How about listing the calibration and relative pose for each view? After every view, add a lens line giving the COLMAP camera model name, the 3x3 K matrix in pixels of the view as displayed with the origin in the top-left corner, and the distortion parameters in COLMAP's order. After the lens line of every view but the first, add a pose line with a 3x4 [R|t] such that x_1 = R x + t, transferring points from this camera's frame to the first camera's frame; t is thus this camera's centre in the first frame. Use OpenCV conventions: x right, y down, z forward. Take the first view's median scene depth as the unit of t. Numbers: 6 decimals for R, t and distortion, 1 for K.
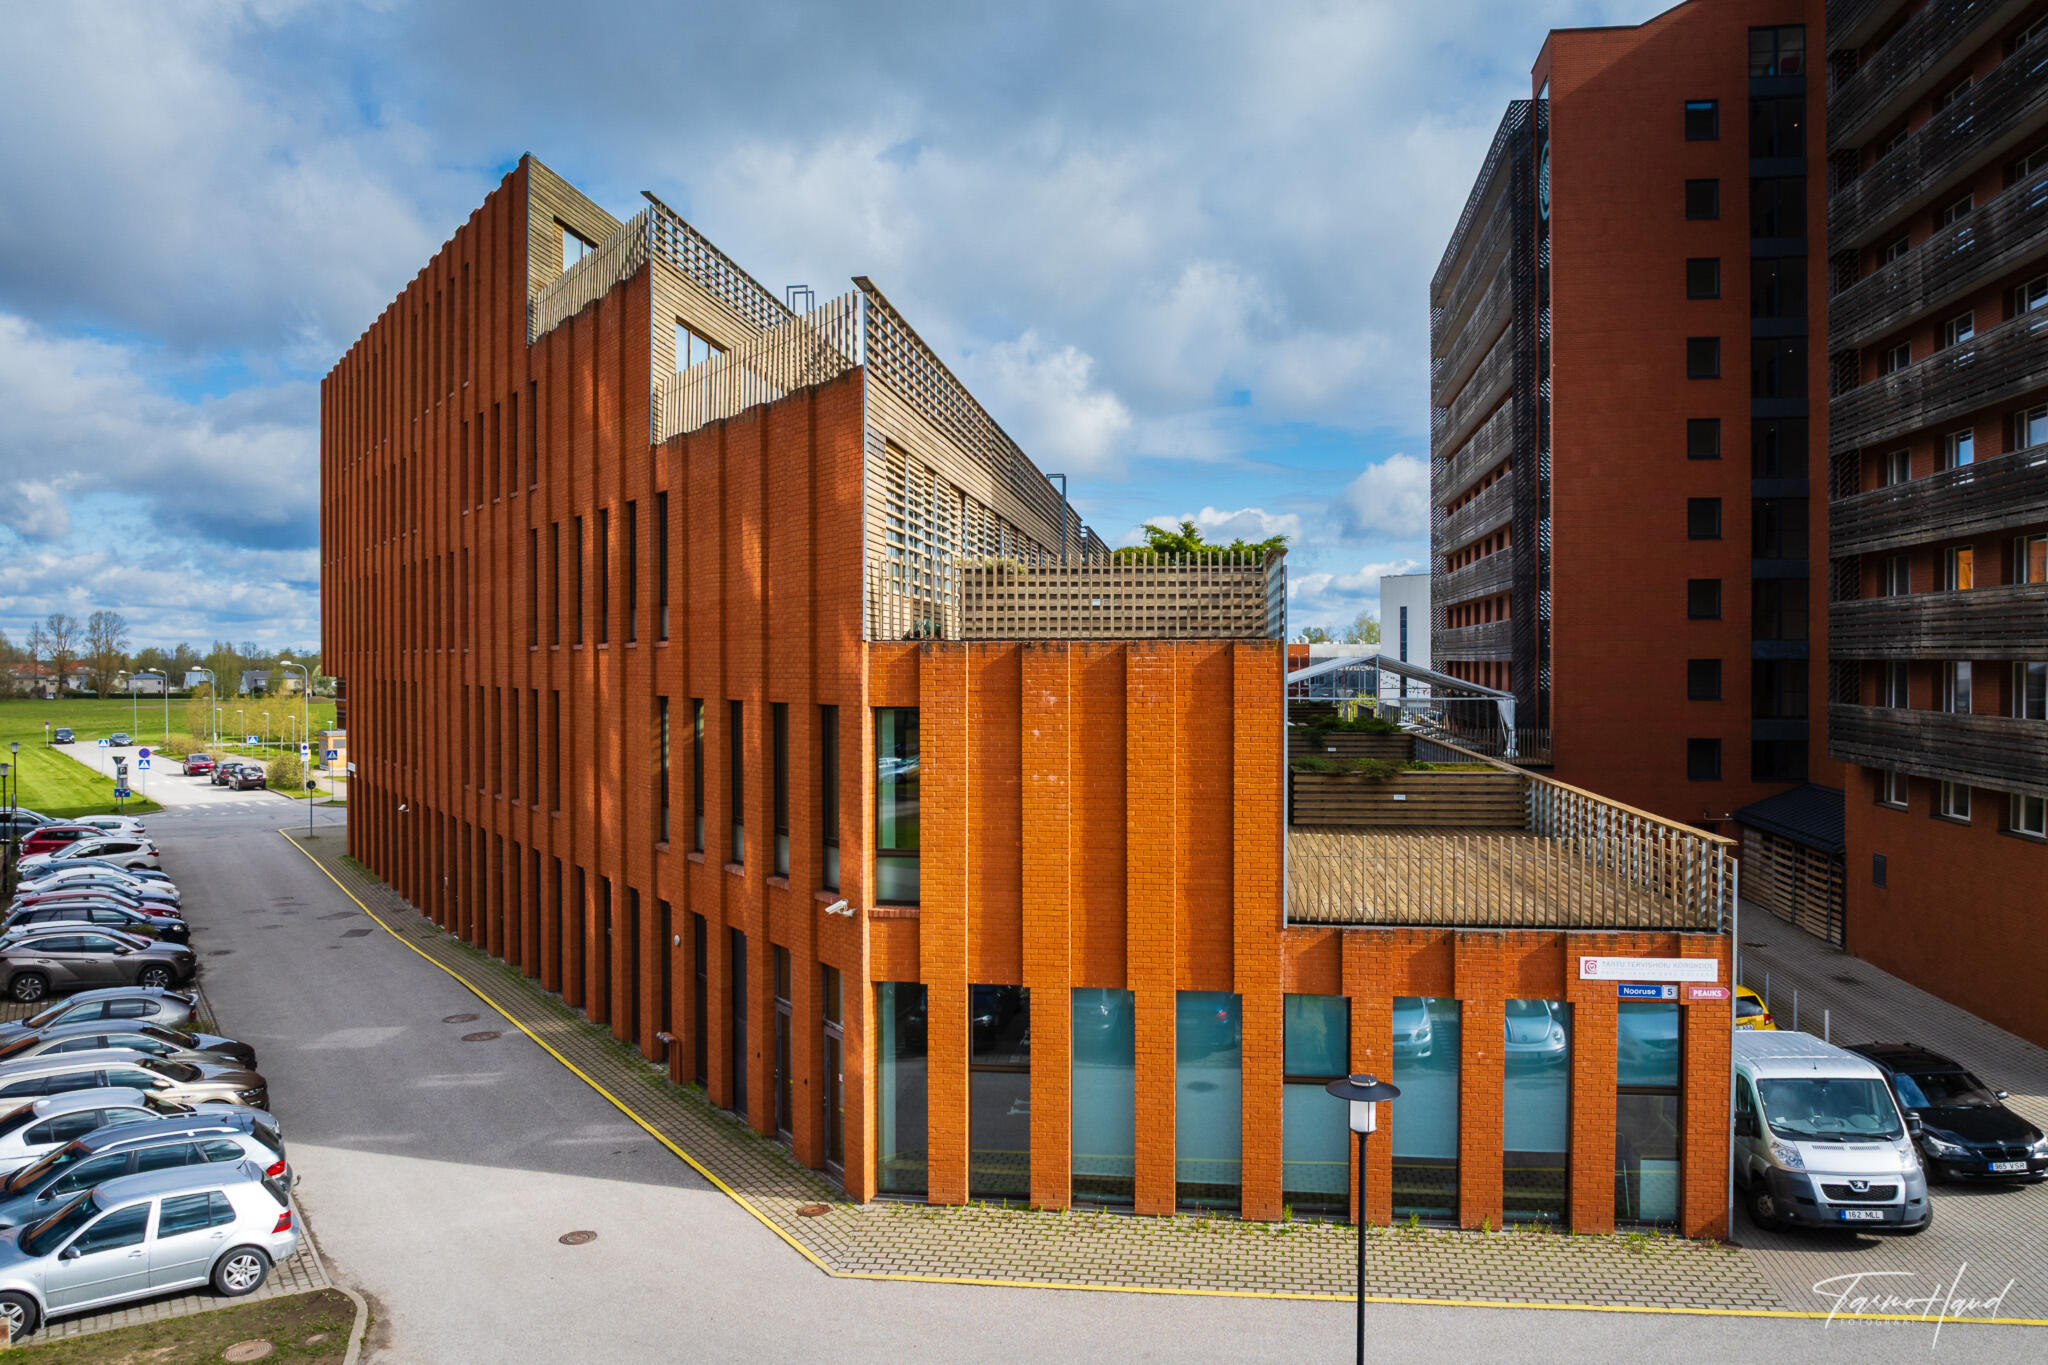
lens RADIAL K [[1540.9, 0, 1045.7], [0, 1540.9, 702.8], [0, 0, 1]] dist [-0.037556, -0.012082]
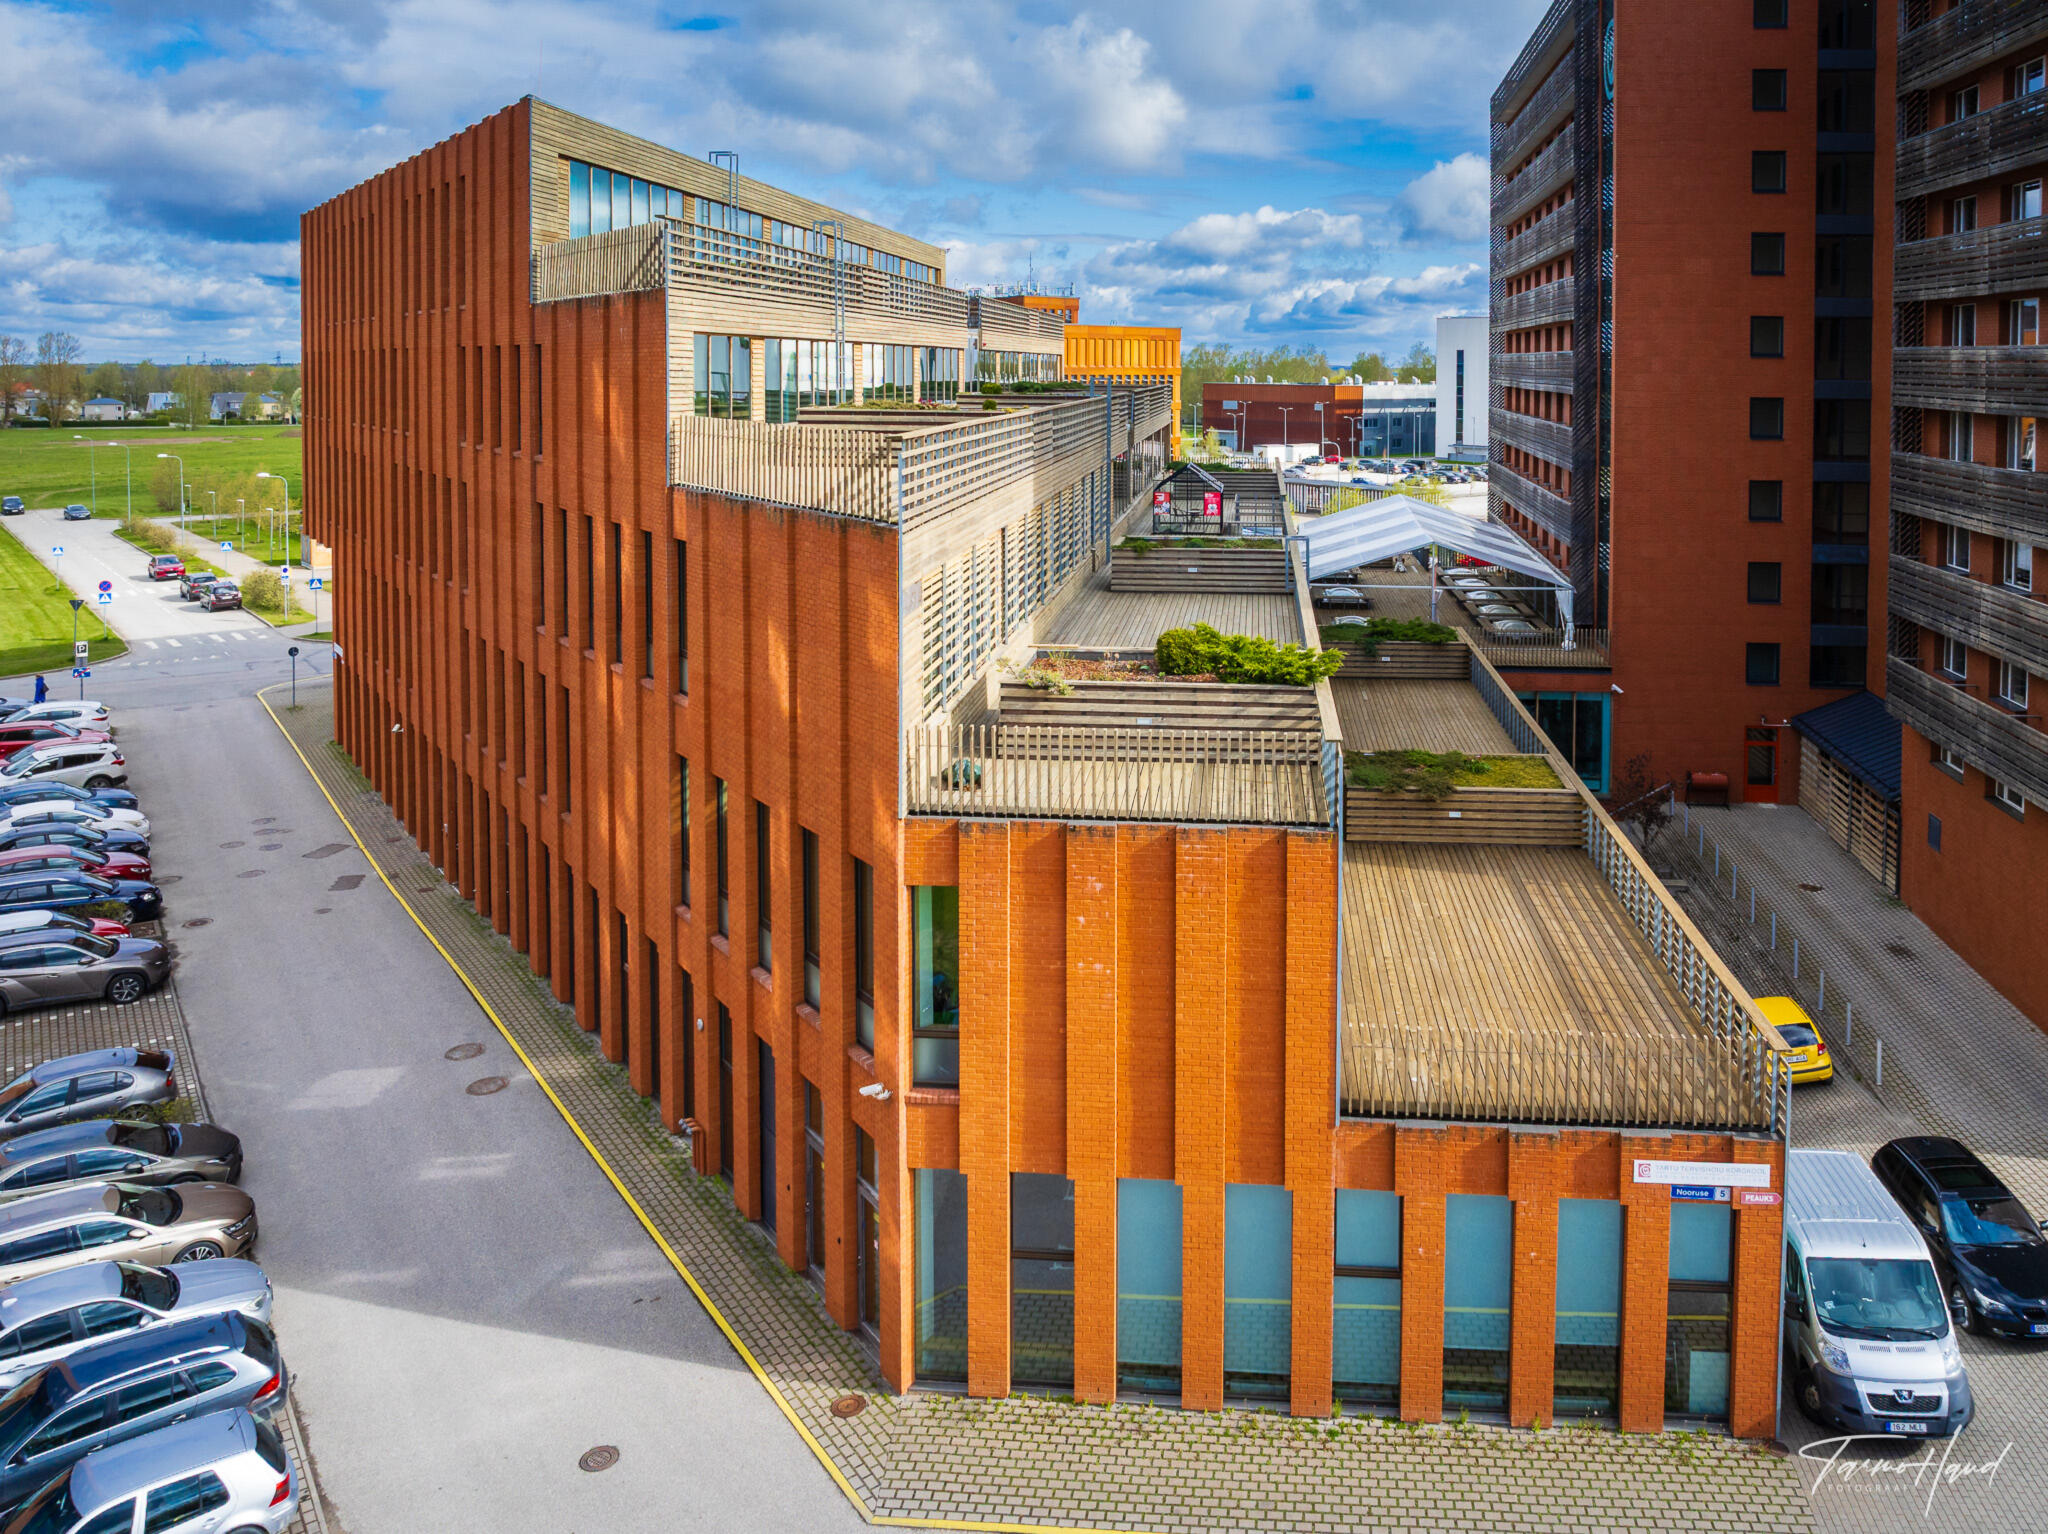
lens RADIAL K [[1615.4, 0, 1203.6], [0, 1615.4, 440.1], [0, 0, 1]] dist [-0.037124, -0.000482]
pose [[0.997441, 0.004057, 0.071376, -0.001904], [-0.005539, 0.999773, 0.020584, -0.194920], [-0.071277, -0.020926, 0.997237, 0.001151]]
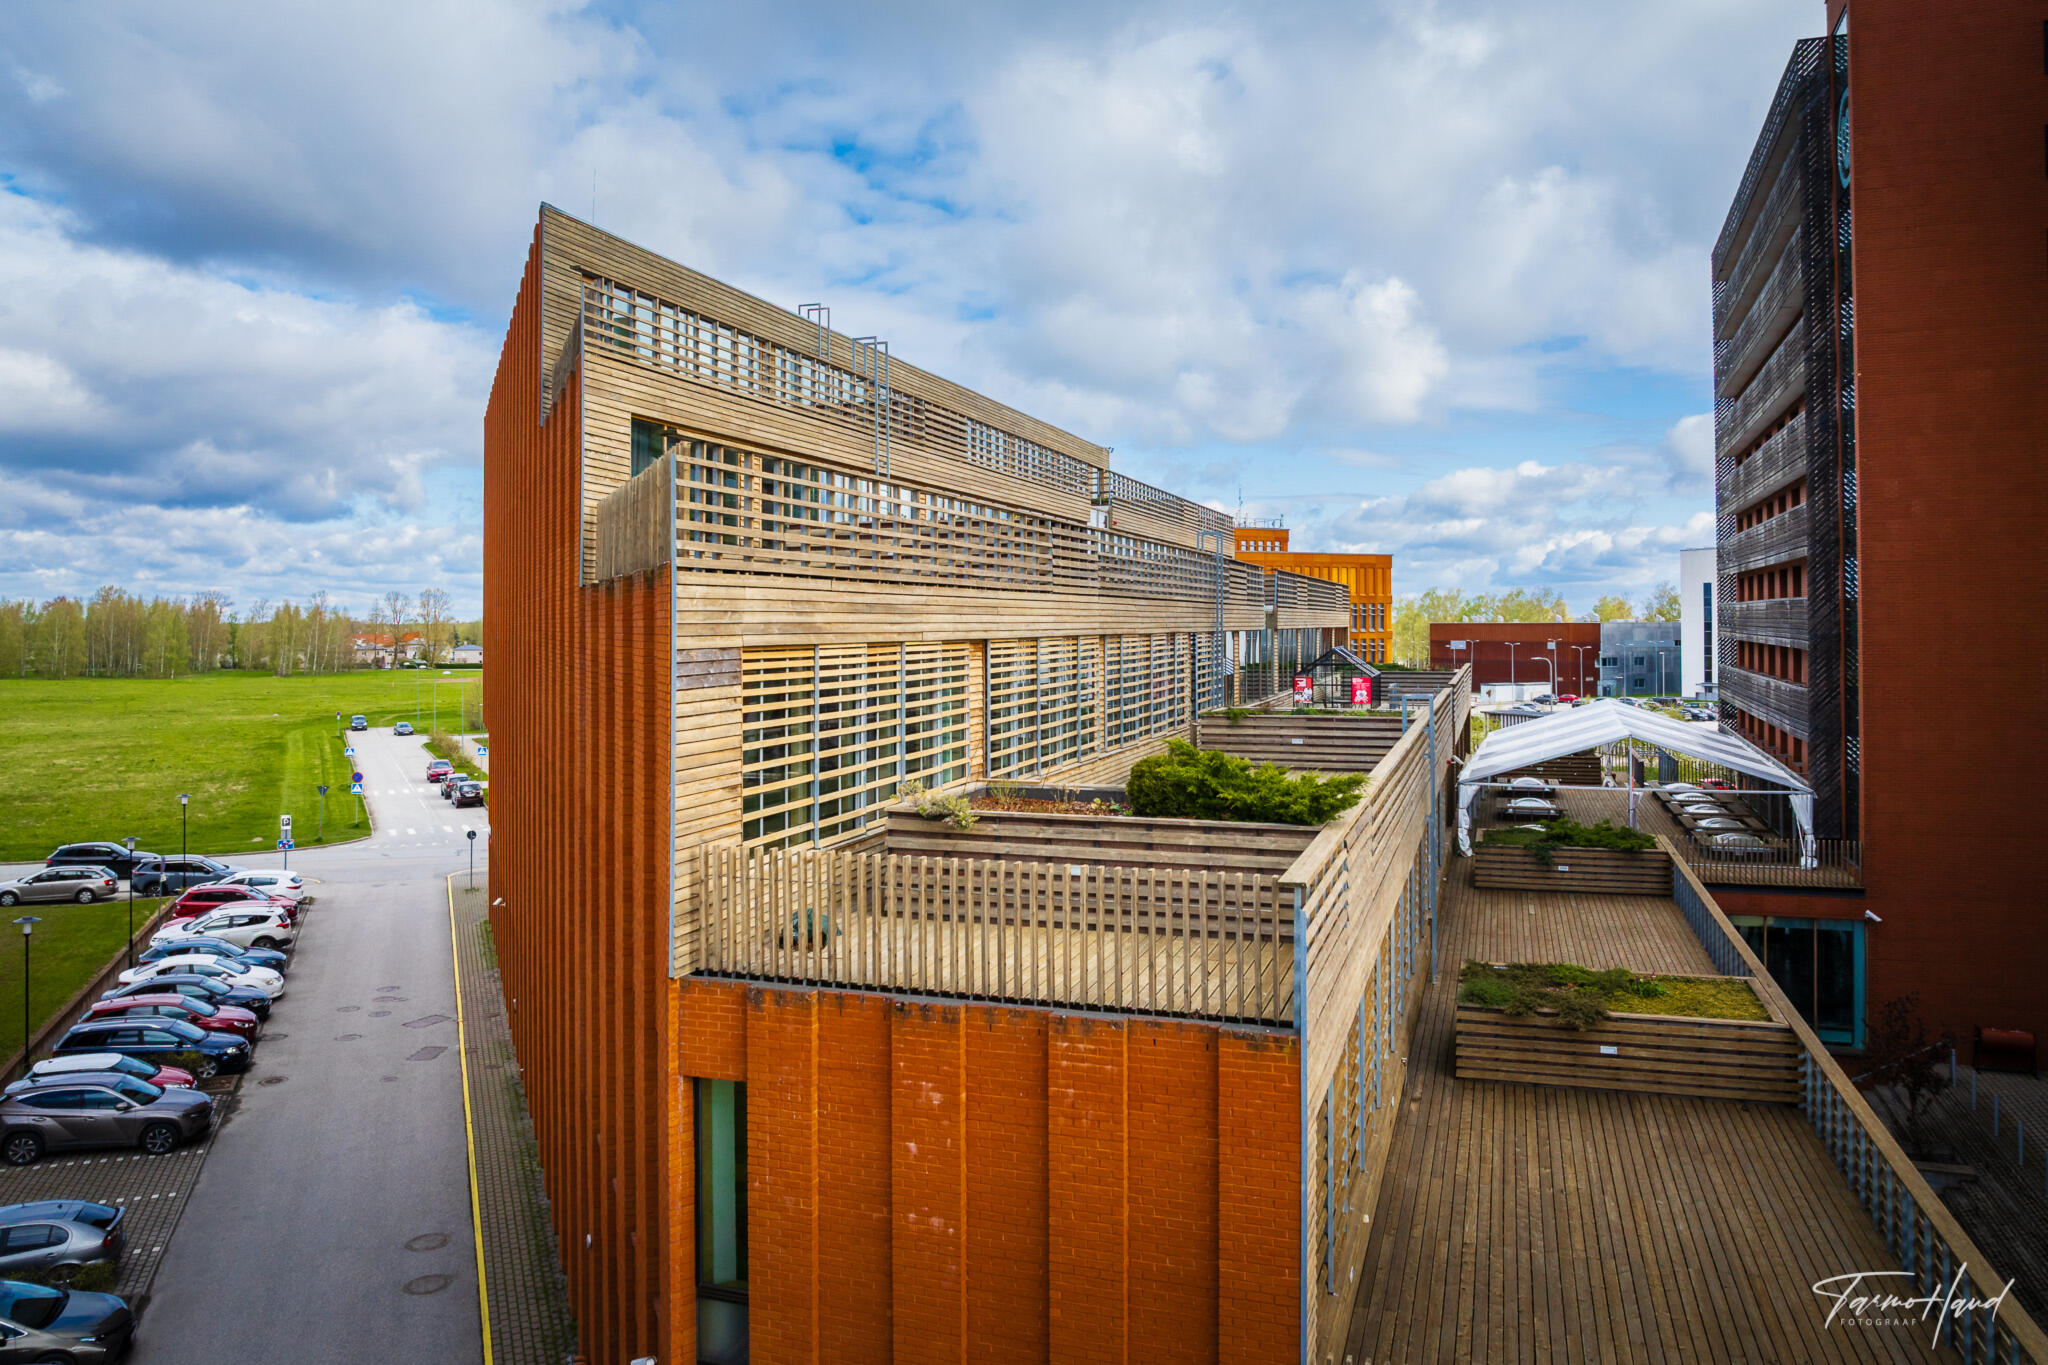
lens RADIAL K [[1540.9, 0, 1007.8], [0, 1540.9, 614.1], [0, 0, 1]] dist [-0.037556, -0.012082]
pose [[0.978467, -0.005278, -0.206337, 0.105818], [-0.001127, 0.999521, -0.030911, -0.116588], [0.206402, 0.030478, 0.977993, 0.251000]]
